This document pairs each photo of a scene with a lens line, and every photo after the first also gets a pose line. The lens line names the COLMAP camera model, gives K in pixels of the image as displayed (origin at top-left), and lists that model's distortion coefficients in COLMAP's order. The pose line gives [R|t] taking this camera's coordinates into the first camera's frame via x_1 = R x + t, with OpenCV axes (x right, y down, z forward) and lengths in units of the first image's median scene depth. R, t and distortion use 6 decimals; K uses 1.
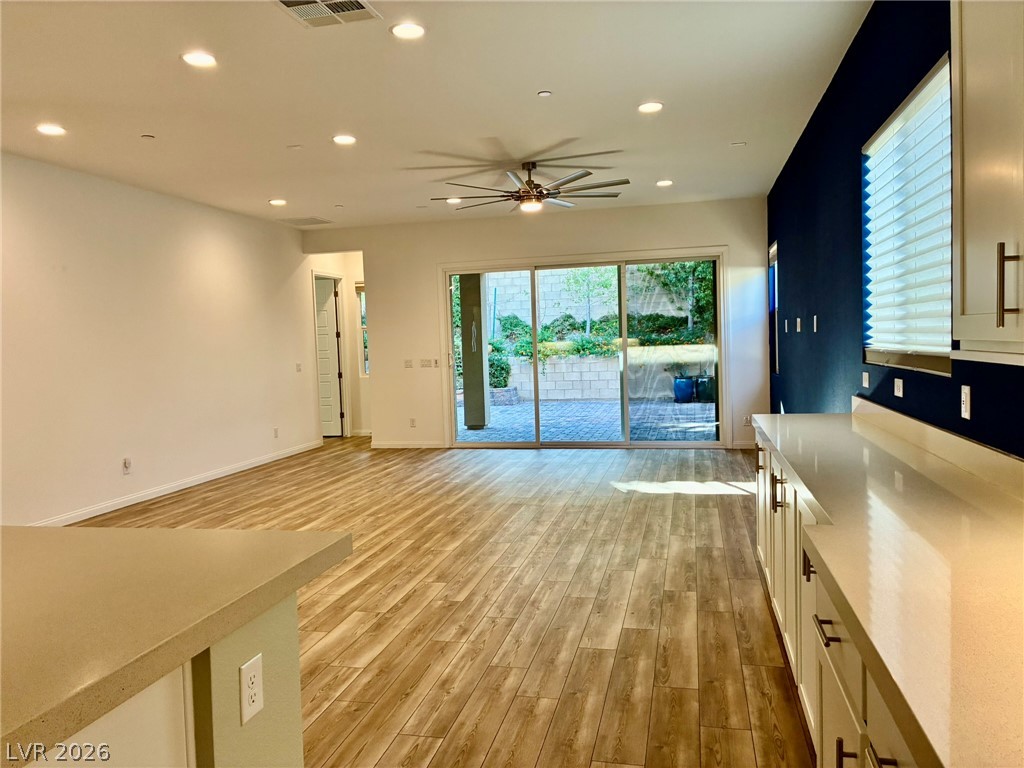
lens RADIAL K [[776.1, 0, 501.9], [0, 776.1, 384.2], [0, 0, 1]] dist [0.051614, -0.064833]
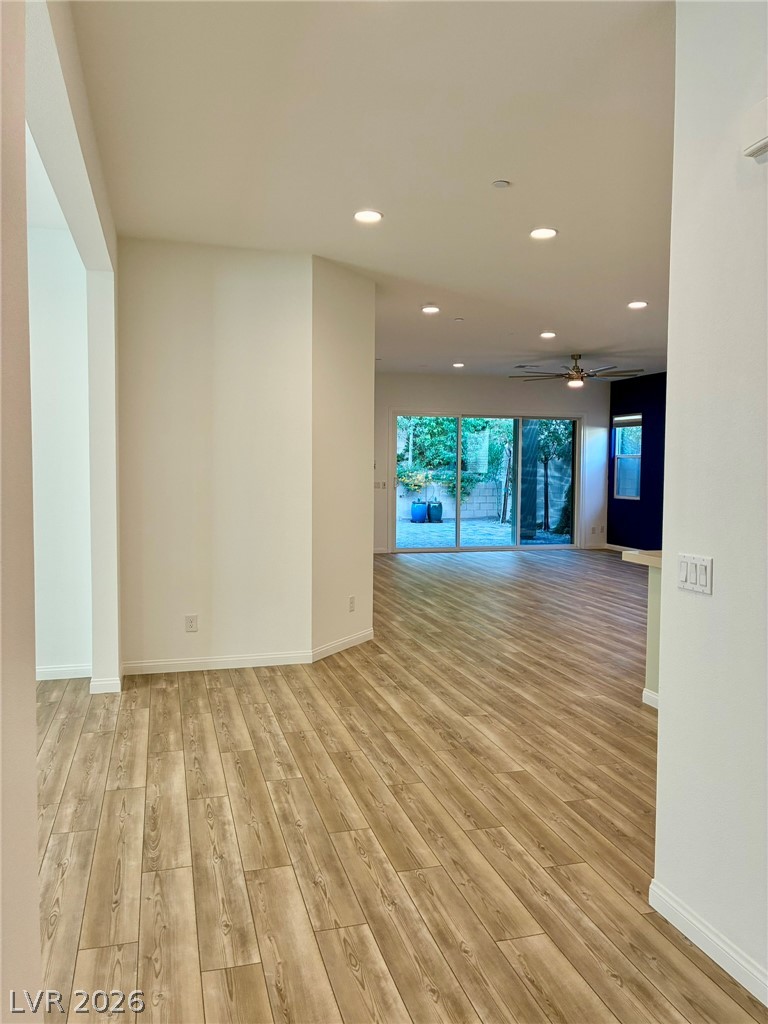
lens RADIAL K [[776.1, 0, 368.6], [0, 776.1, 506.8], [0, 0, 1]] dist [0.051614, -0.064833]
pose [[0.875961, 0.014541, 0.482162, -1.043541], [-0.009713, 0.999875, -0.012508, 0.033392], [-0.482284, 0.006273, 0.875993, -0.129838]]
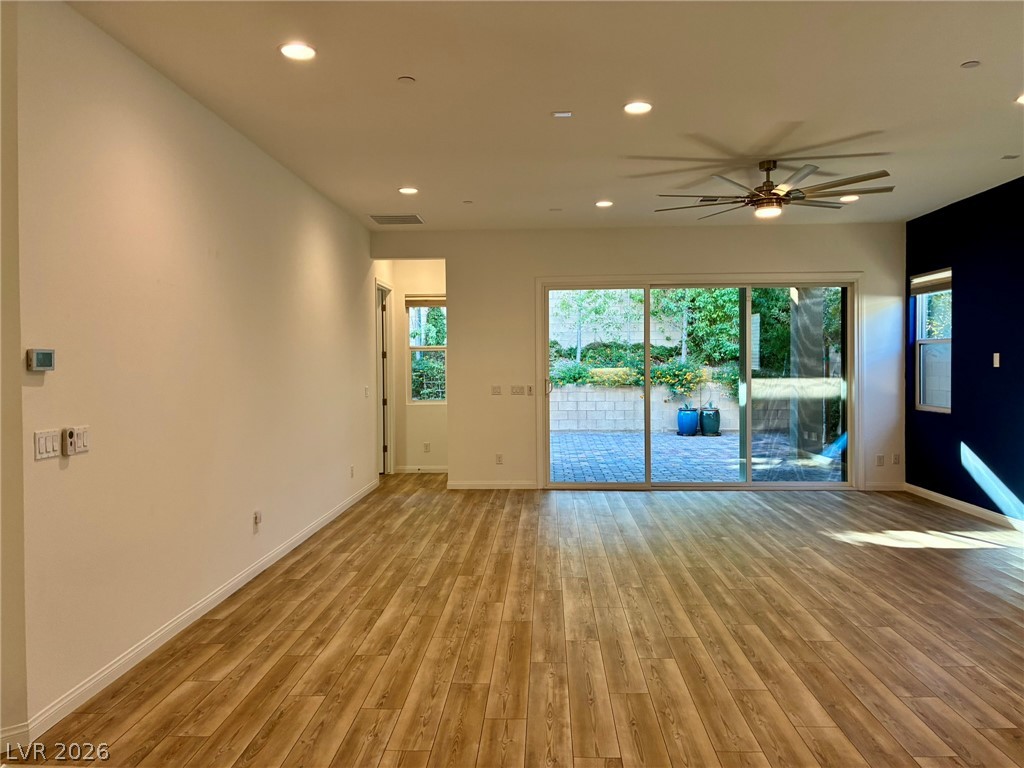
lens RADIAL K [[776.1, 0, 509.6], [0, 776.1, 376.8], [0, 0, 1]] dist [0.051614, -0.064833]
pose [[0.981187, 0.024444, 0.191504, -0.401997], [-0.016001, 0.998836, -0.045509, -0.004192], [-0.192393, 0.041588, 0.980436, 0.223535]]
